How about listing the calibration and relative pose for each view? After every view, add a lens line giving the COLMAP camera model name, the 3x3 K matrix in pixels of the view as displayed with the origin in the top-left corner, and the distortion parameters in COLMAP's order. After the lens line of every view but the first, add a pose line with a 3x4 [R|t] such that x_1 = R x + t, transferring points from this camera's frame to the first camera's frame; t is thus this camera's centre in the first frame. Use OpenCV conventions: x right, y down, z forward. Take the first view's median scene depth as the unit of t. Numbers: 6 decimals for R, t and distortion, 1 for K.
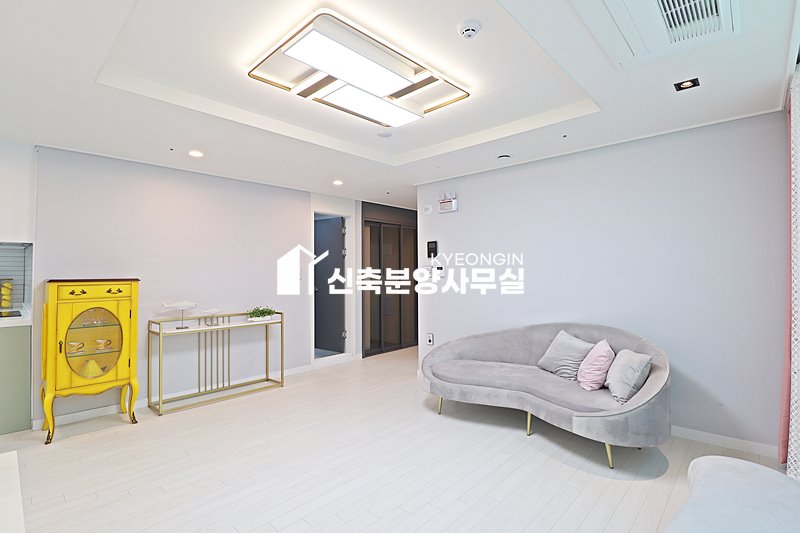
lens RADIAL K [[376.0, 0, 404.5], [0, 376.0, 261.3], [0, 0, 1]] dist [-0.000498, -0.003452]
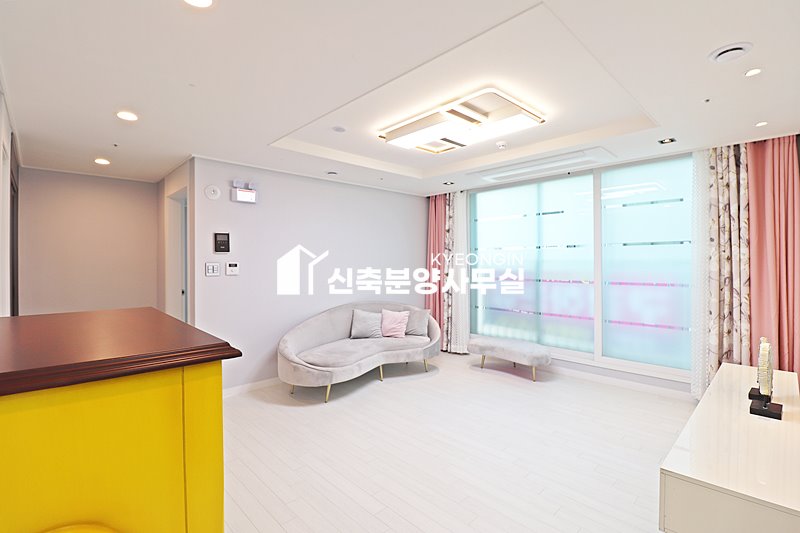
lens RADIAL K [[376.0, 0, 399.3], [0, 376.0, 260.1], [0, 0, 1]] dist [-0.000498, -0.003452]
pose [[0.054249, 0.006959, 0.998503, -0.823854], [-0.021940, 0.999743, -0.005775, 0.003697], [-0.998286, -0.021593, 0.054387, 0.639829]]
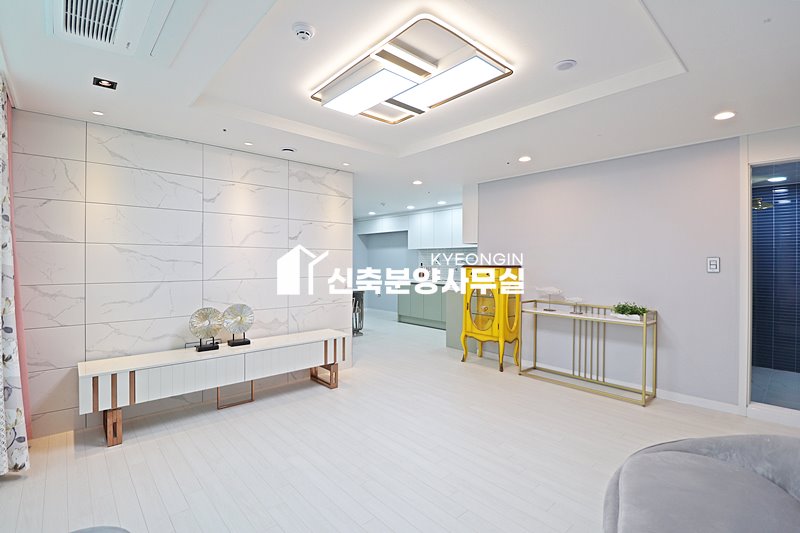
lens RADIAL K [[376.0, 0, 398.5], [0, 376.0, 262.1], [0, 0, 1]] dist [-0.000498, -0.003452]
pose [[-0.089010, 0.007018, -0.996006, 0.545303], [0.024903, 0.999678, 0.004819, 0.013500], [0.995719, -0.024374, -0.089156, 0.609331]]
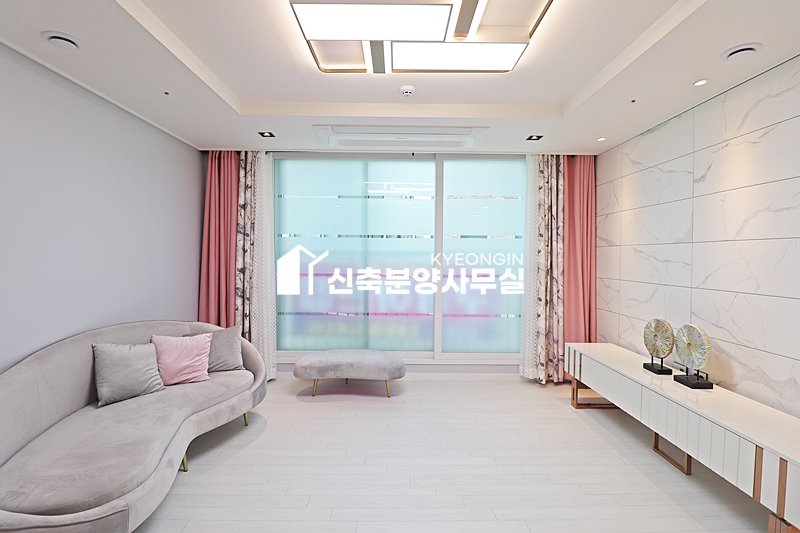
lens RADIAL K [[376.0, 0, 399.2], [0, 376.0, 263.5], [0, 0, 1]] dist [-0.000498, -0.003452]
pose [[-0.690504, -0.014066, 0.723192, -0.390085], [-0.023785, 0.999712, -0.003265, 0.020988], [-0.722937, -0.019455, -0.690640, 0.906592]]
